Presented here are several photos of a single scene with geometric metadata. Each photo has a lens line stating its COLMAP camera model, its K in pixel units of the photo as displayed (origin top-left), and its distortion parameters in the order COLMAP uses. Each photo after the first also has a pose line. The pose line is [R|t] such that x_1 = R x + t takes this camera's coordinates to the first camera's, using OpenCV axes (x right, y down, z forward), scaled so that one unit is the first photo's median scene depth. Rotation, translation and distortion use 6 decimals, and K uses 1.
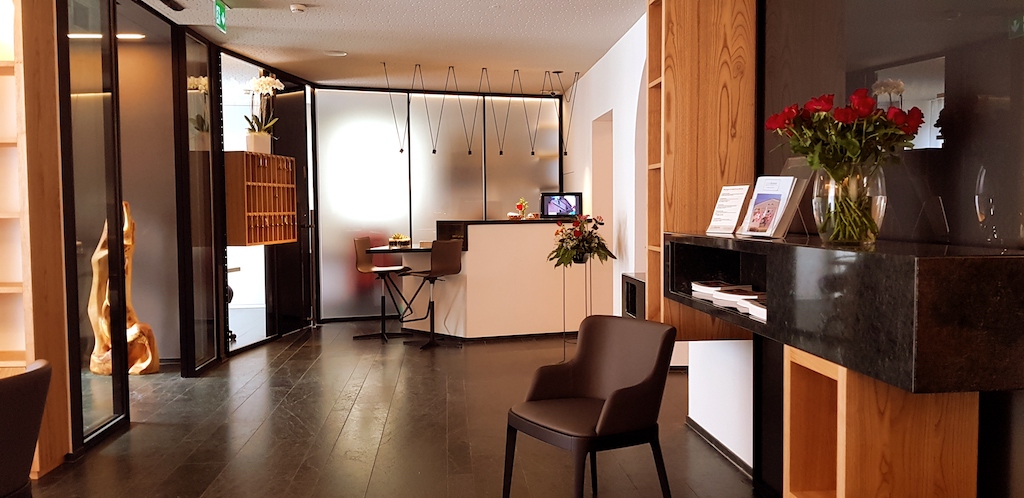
lens RADIAL K [[799.0, 0, 512.0], [0, 799.0, 249.0], [0, 0, 1]] dist [0.077910, -0.115170]
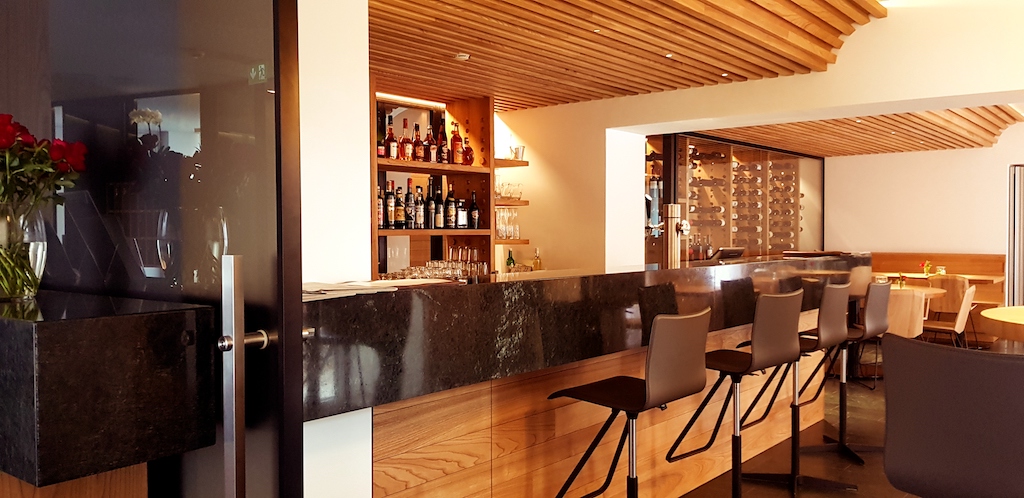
lens RADIAL K [[799.0, 0, 512.0], [0, 799.0, 249.0], [0, 0, 1]] dist [0.077910, -0.115170]
pose [[0.675879, -0.012487, 0.736907, 0.106305], [0.036850, 0.999178, -0.016867, -0.016250], [-0.736091, 0.038555, 0.675784, 0.036727]]
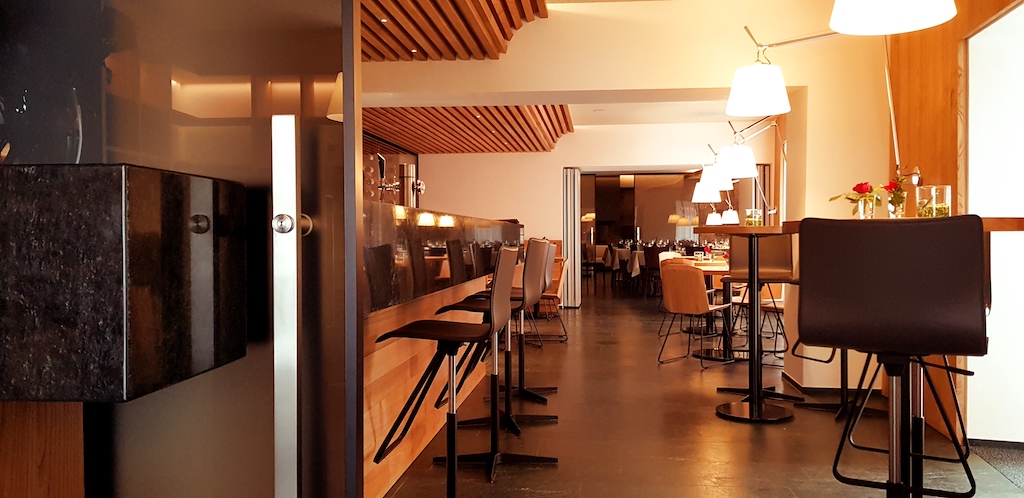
lens RADIAL K [[799.0, 0, 512.0], [0, 799.0, 249.0], [0, 0, 1]] dist [0.077910, -0.115170]
pose [[0.166233, -0.007628, 0.986057, -0.012733], [0.053216, 0.998582, -0.001247, 0.041309], [-0.984650, 0.052682, 0.166403, 0.305642]]
